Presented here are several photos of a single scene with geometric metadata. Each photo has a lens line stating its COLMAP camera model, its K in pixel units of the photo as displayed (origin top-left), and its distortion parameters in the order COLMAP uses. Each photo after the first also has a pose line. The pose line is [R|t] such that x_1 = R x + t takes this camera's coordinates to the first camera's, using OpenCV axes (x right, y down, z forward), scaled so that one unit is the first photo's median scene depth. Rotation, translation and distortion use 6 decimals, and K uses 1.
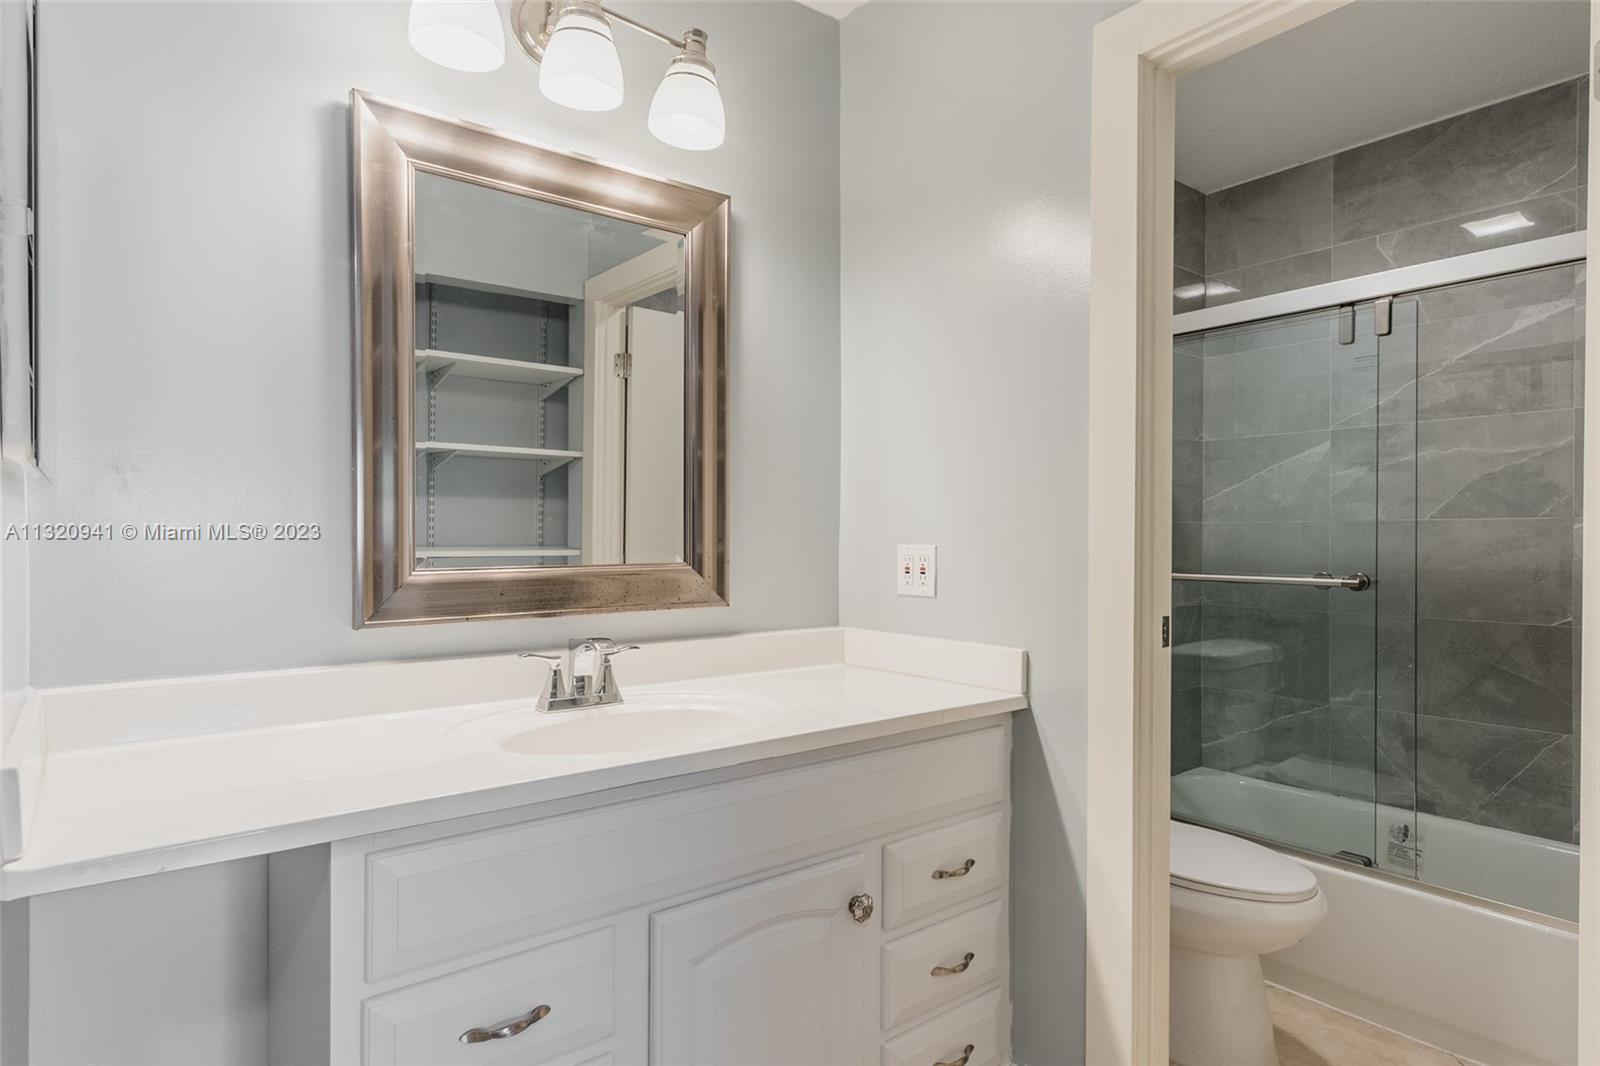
lens RADIAL K [[850.9, 0, 792.8], [0, 850.9, 549.7], [0, 0, 1]] dist [0.003623, 0.001976]
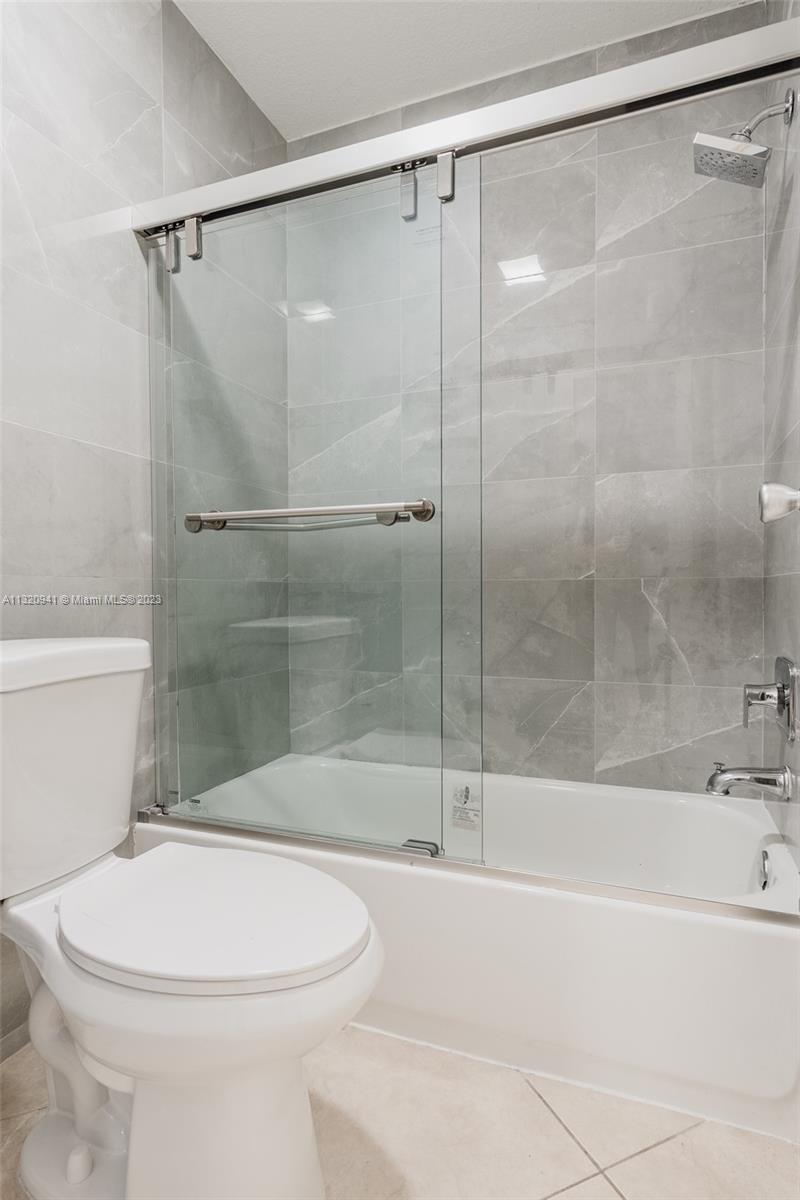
lens RADIAL K [[642.8, 0, 401.7], [0, 642.8, 614.9], [0, 0, 1]] dist [0.006282, 0.000729]
pose [[0.858635, -0.021241, 0.512147, 0.270301], [0.008508, 0.999594, 0.027193, 0.099603], [-0.512517, -0.018992, 0.858467, 0.395091]]
